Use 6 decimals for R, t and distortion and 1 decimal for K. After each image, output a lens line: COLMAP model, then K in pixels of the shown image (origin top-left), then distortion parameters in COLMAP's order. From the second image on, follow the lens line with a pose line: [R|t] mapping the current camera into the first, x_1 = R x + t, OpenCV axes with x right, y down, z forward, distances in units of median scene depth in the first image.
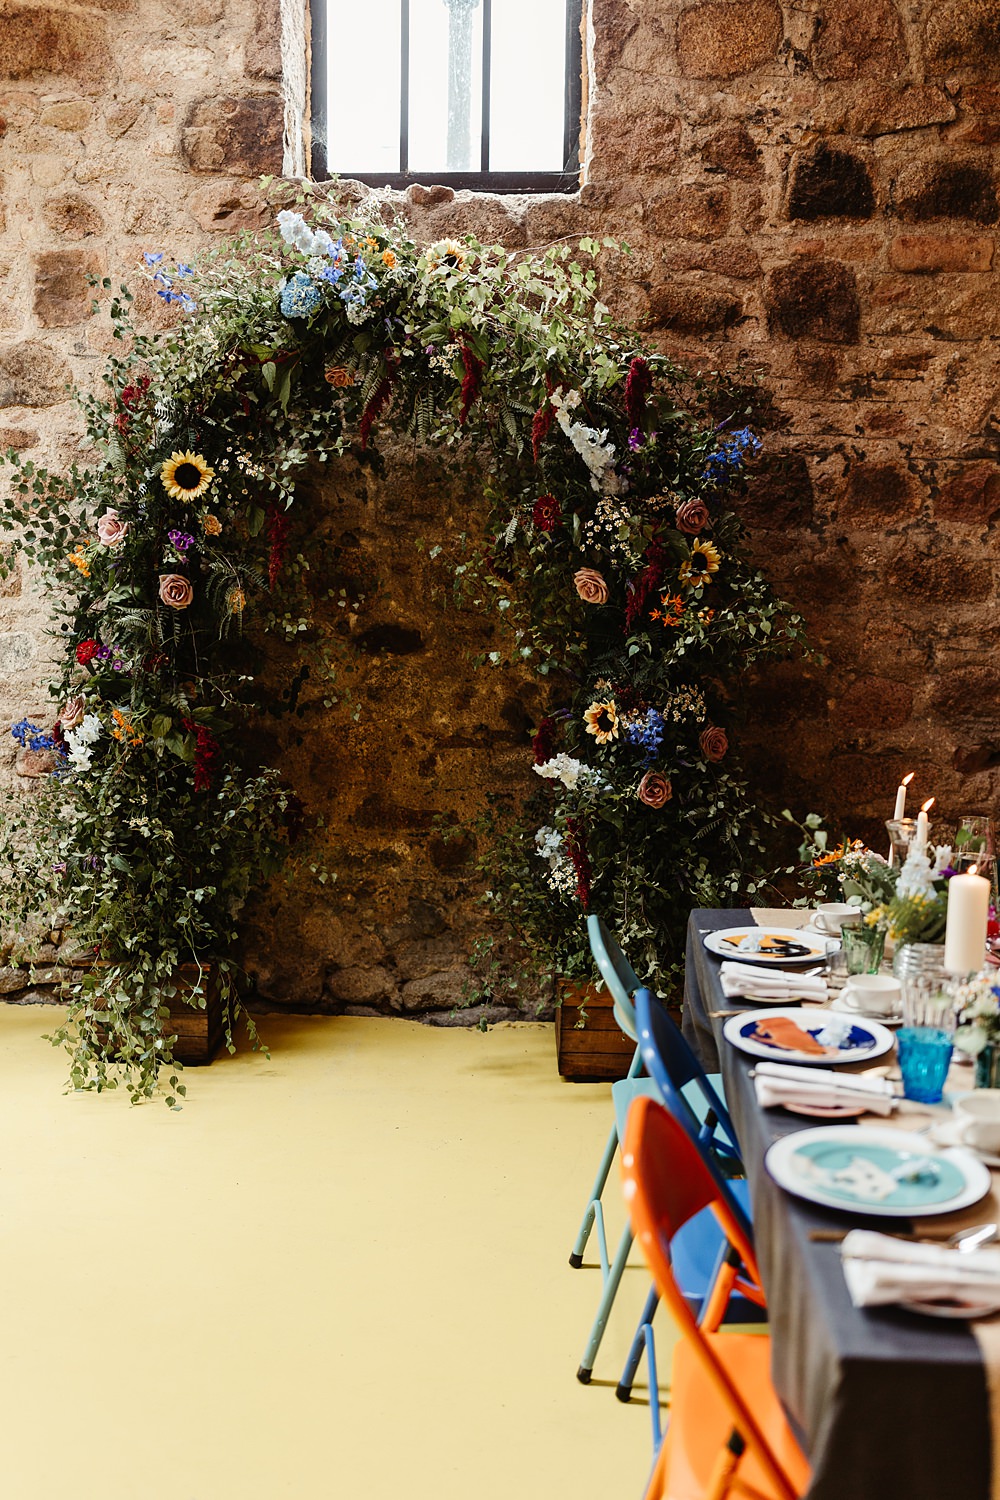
lens RADIAL K [[1487.4, 0, 501.4], [0, 1487.4, 741.5], [0, 0, 1]] dist [0.006648, 0.000000]
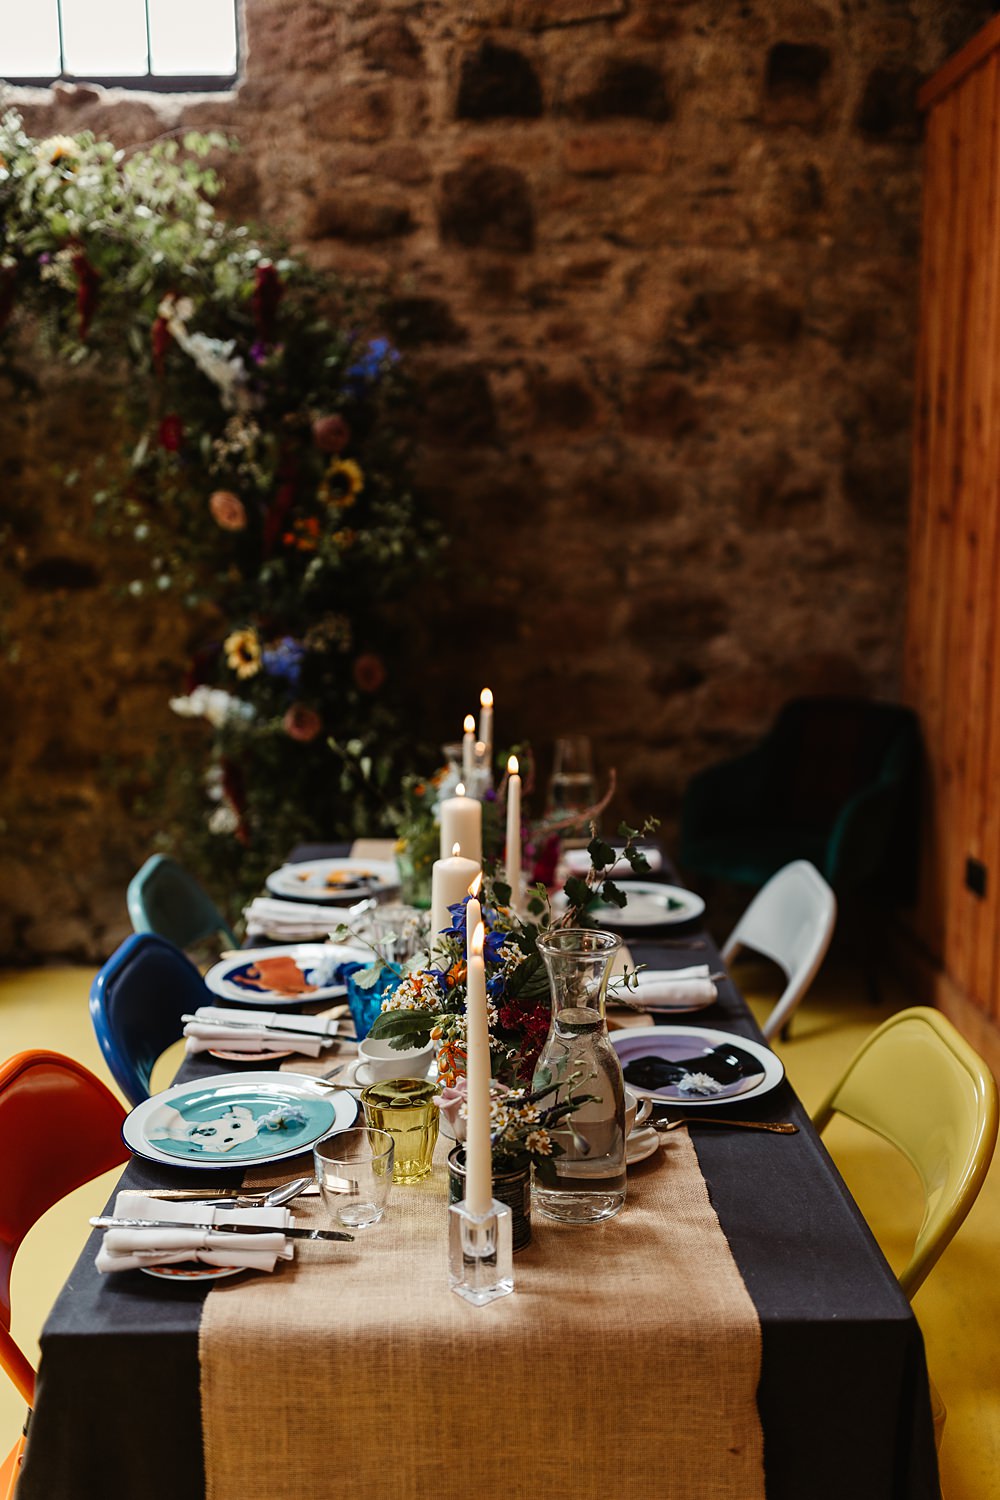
lens RADIAL K [[1487.4, 0, 498.9], [0, 1487.4, 751.0], [0, 0, 1]] dist [0.006648, 0.000000]
pose [[0.997374, -0.032247, 0.064842, 0.146598], [0.029337, 0.998541, 0.045339, 0.009520], [-0.066210, -0.043318, 0.996865, 0.032966]]
